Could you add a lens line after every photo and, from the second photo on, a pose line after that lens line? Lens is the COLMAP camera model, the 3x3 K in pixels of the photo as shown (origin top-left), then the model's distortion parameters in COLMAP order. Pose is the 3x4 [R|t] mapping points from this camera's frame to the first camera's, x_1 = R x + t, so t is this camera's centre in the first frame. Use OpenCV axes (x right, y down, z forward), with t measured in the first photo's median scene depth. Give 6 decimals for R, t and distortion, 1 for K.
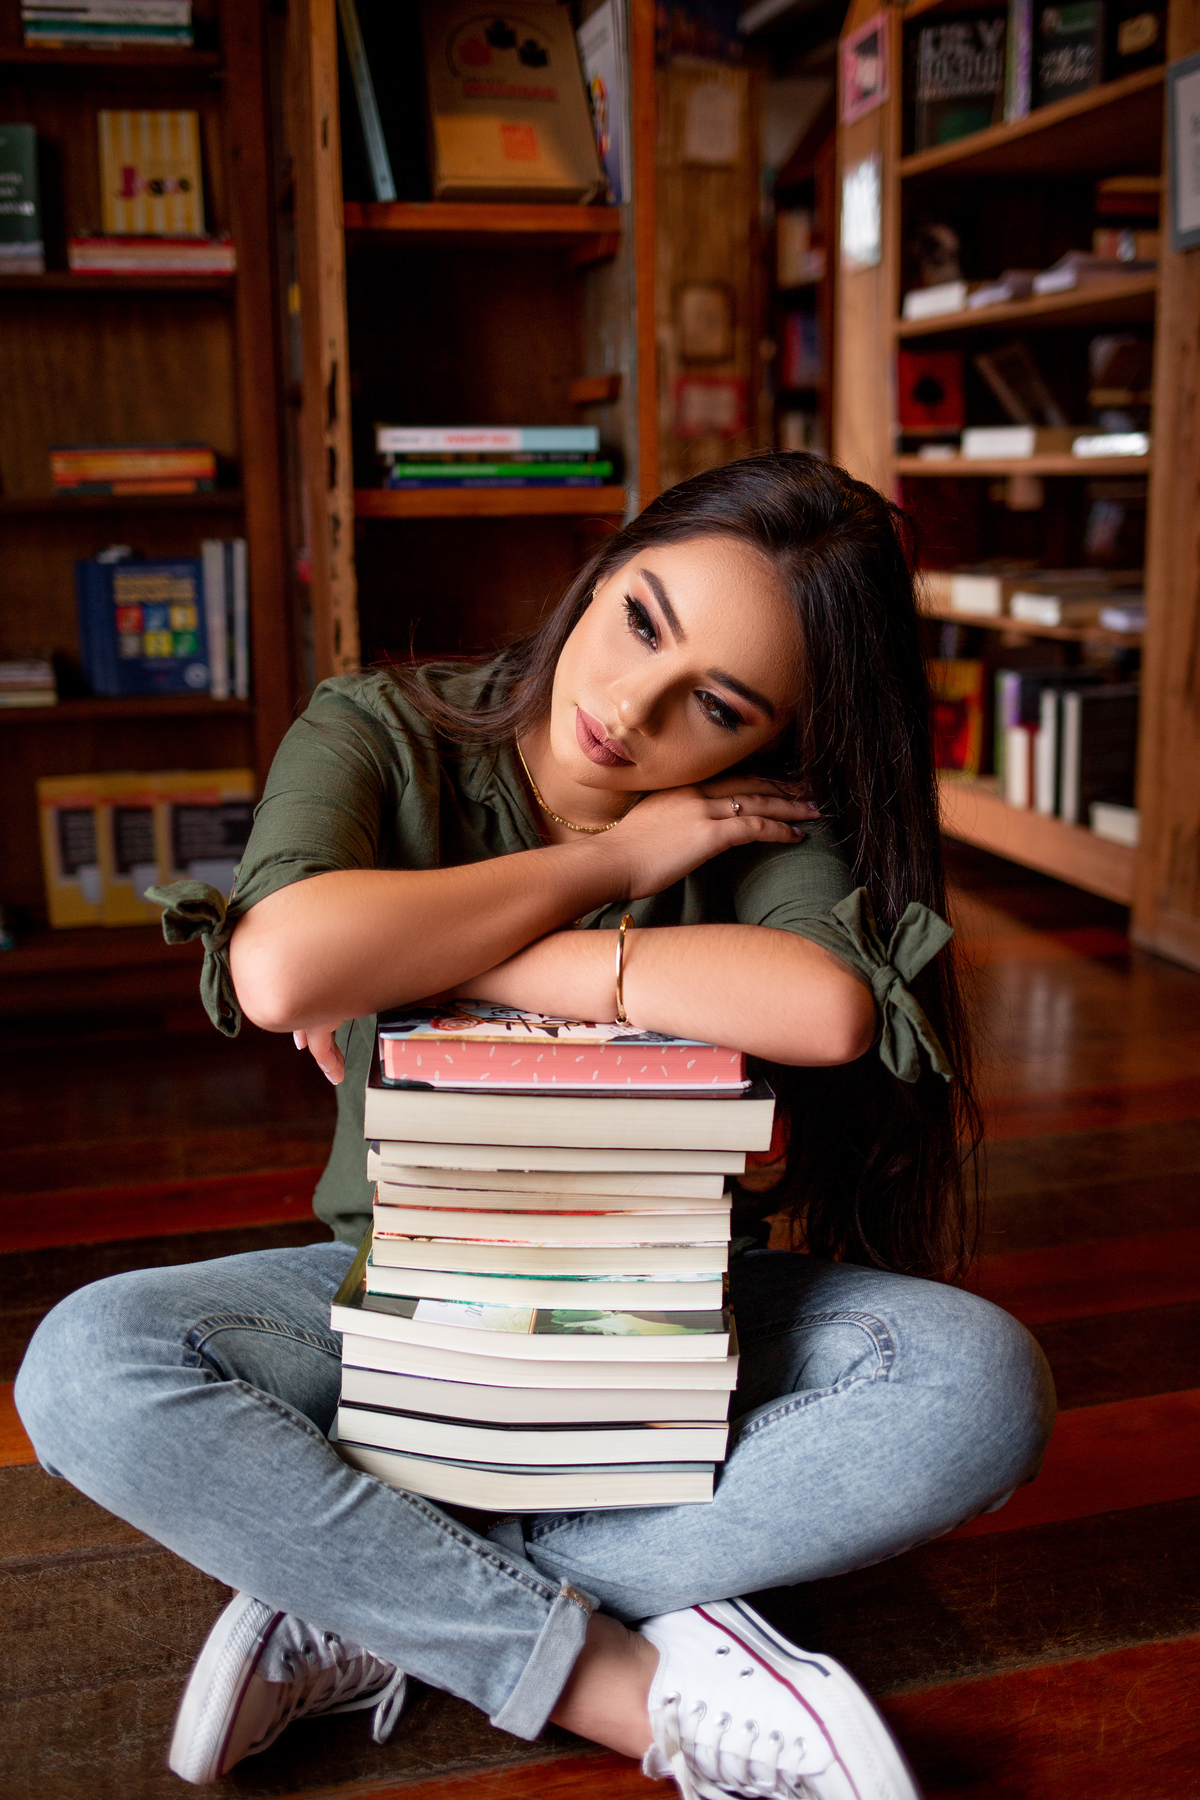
lens RADIAL K [[1821.8, 0, 600.0], [0, 1821.8, 900.0], [0, 0, 1]] dist [-0.088935, -0.000775]
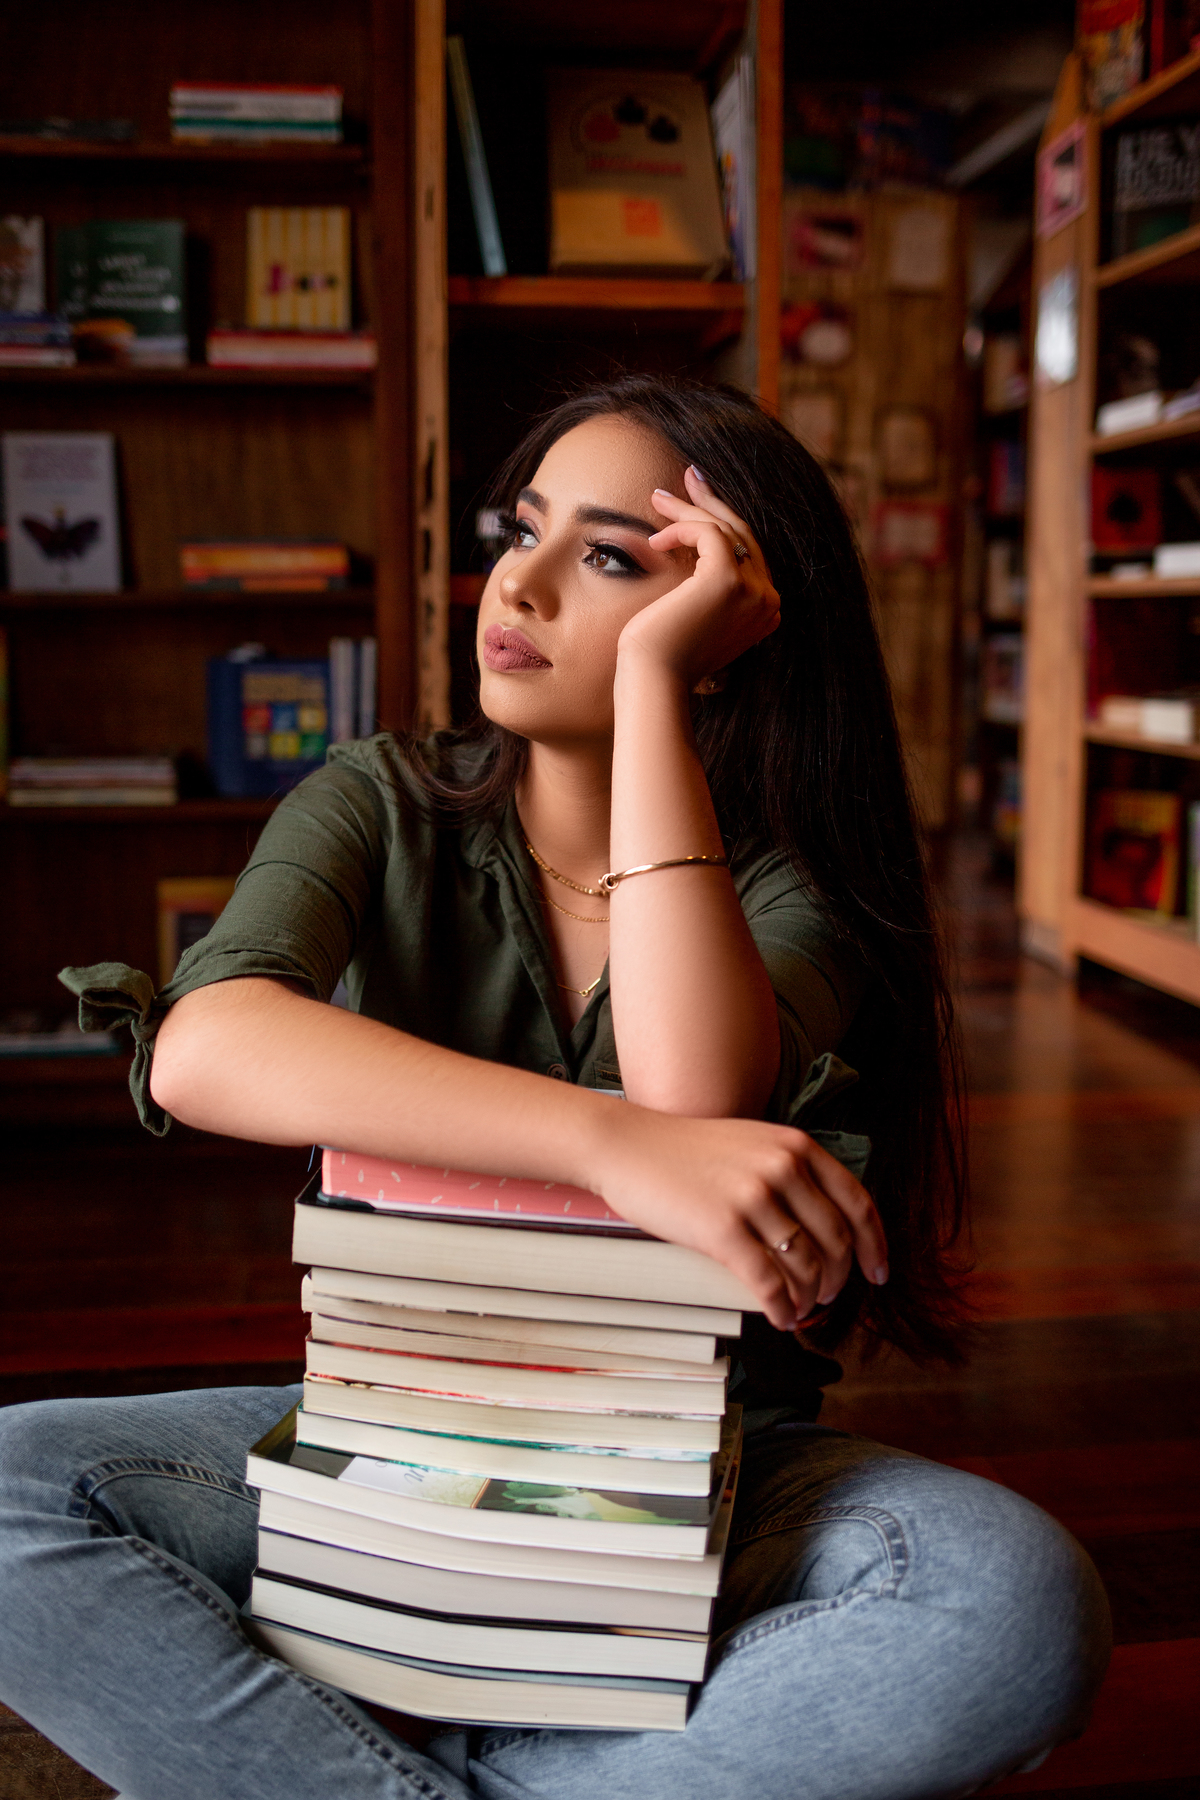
lens RADIAL K [[1849.0, 0, 601.9], [0, 1849.0, 867.3], [0, 0, 1]] dist [-0.124383, 0.104434]
pose [[0.992158, 0.029827, -0.121378, 0.112404], [-0.041337, 0.994766, -0.093445, 0.019963], [0.117956, 0.097730, 0.988198, 0.139885]]
